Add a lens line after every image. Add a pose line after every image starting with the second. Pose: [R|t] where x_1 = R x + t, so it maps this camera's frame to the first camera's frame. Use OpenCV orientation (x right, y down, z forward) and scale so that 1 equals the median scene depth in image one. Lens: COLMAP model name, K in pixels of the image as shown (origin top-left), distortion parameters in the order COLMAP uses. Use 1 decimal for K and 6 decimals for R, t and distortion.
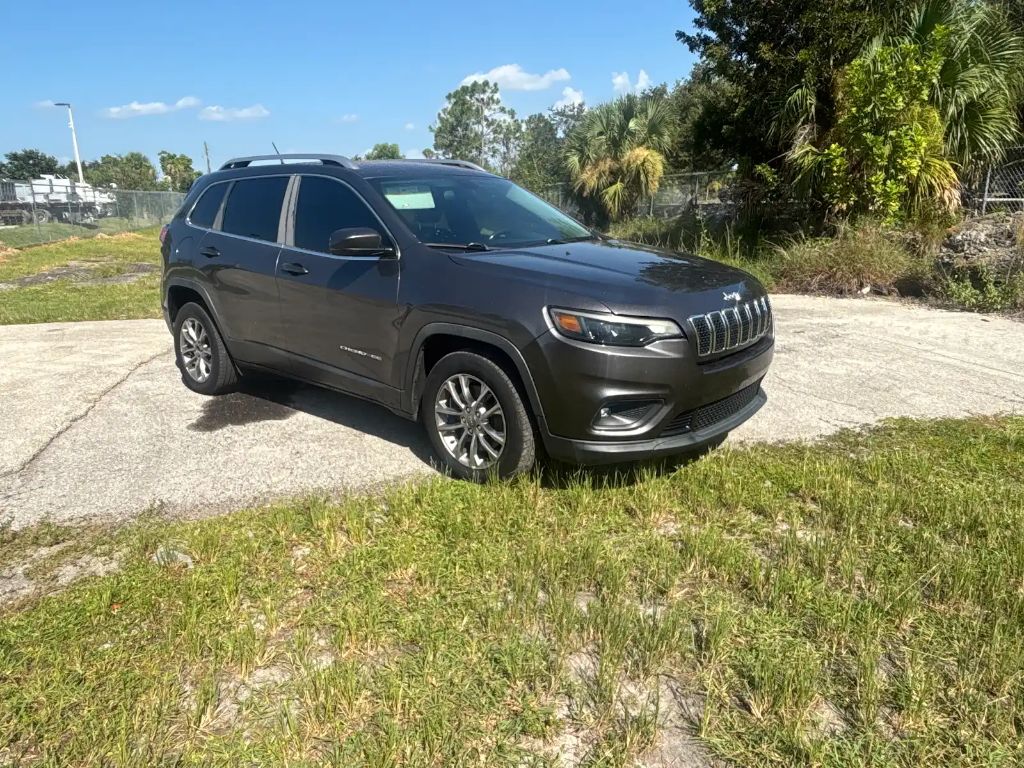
lens RADIAL K [[778.6, 0, 508.7], [0, 778.6, 386.0], [0, 0, 1]] dist [0.014435, -0.013414]
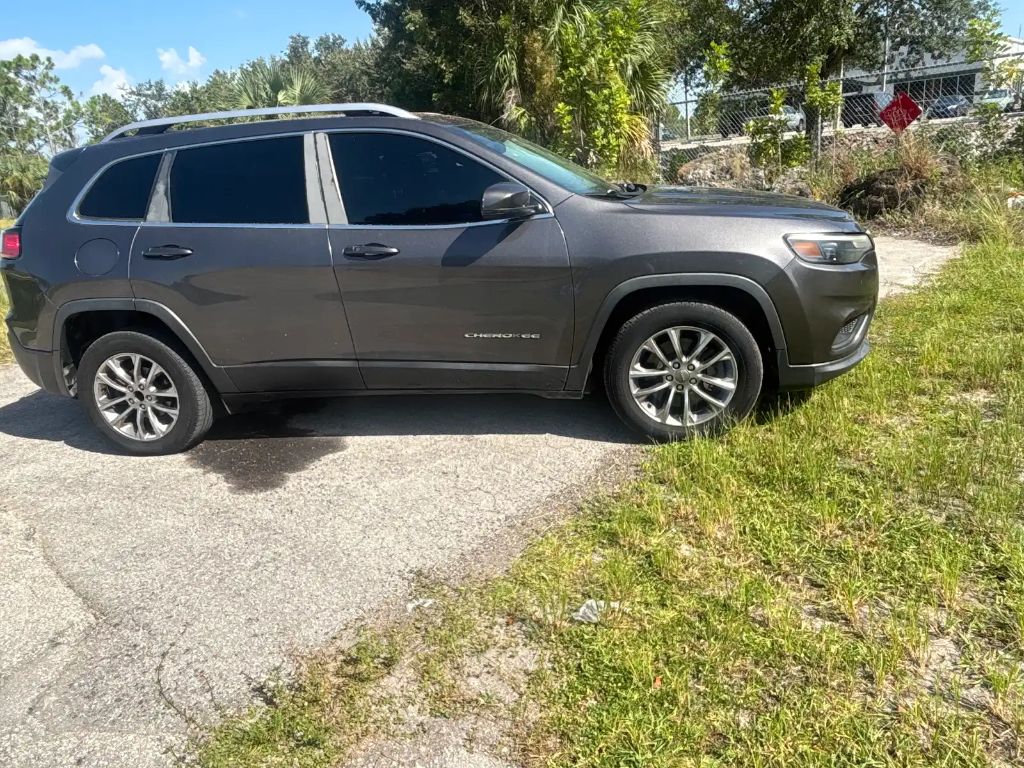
lens RADIAL K [[778.6, 0, 507.1], [0, 778.6, 380.2], [0, 0, 1]] dist [0.014435, -0.013414]
pose [[0.824853, -0.212680, 0.523818, -0.342820], [0.207316, 0.975786, 0.069728, -0.028579], [-0.525964, 0.051081, 0.848972, 0.156226]]
